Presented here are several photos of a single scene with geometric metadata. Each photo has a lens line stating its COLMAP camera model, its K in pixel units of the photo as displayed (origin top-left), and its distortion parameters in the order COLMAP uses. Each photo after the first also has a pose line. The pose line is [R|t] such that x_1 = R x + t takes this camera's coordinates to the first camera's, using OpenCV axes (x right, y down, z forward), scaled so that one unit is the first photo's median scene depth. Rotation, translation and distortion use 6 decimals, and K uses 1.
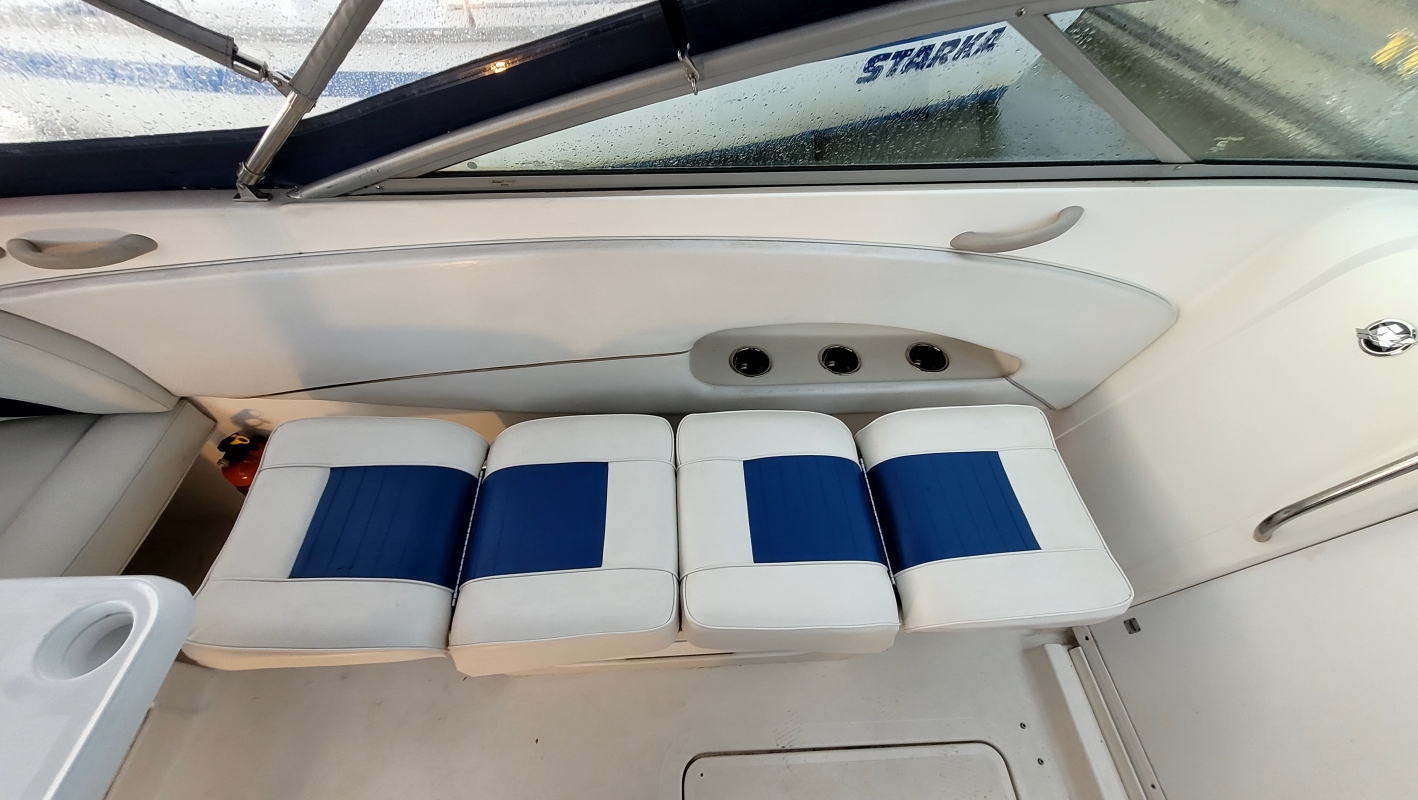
lens RADIAL K [[557.2, 0, 705.6], [0, 557.2, 406.2], [0, 0, 1]] dist [0.000258, 0.000047]
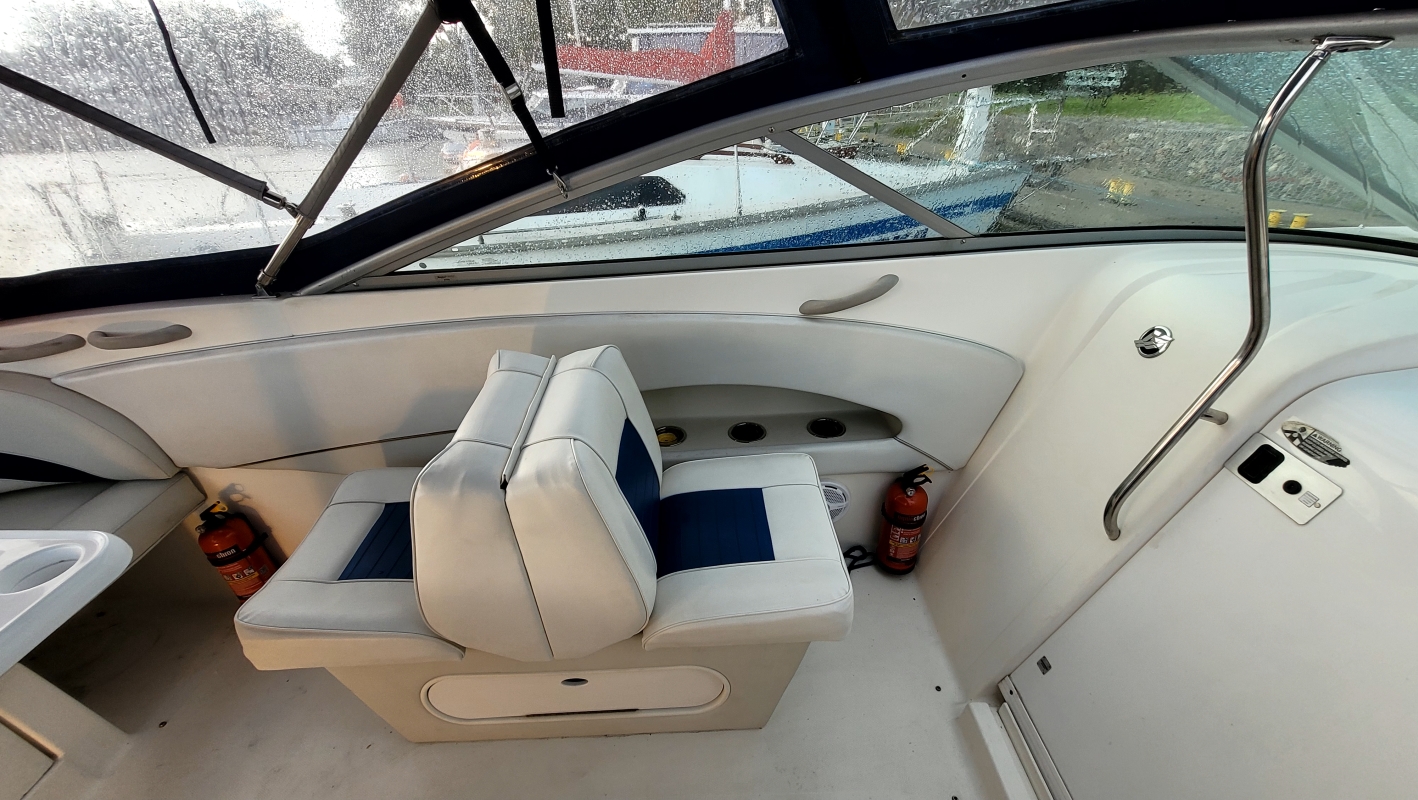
lens RADIAL K [[557.2, 0, 705.6], [0, 557.2, 406.2], [0, 0, 1]] dist [0.000258, 0.000047]
pose [[0.997070, -0.046038, -0.061094, 0.335857], [0.022049, 0.937695, -0.346759, 0.375229], [0.073252, 0.344396, 0.935962, -0.114357]]
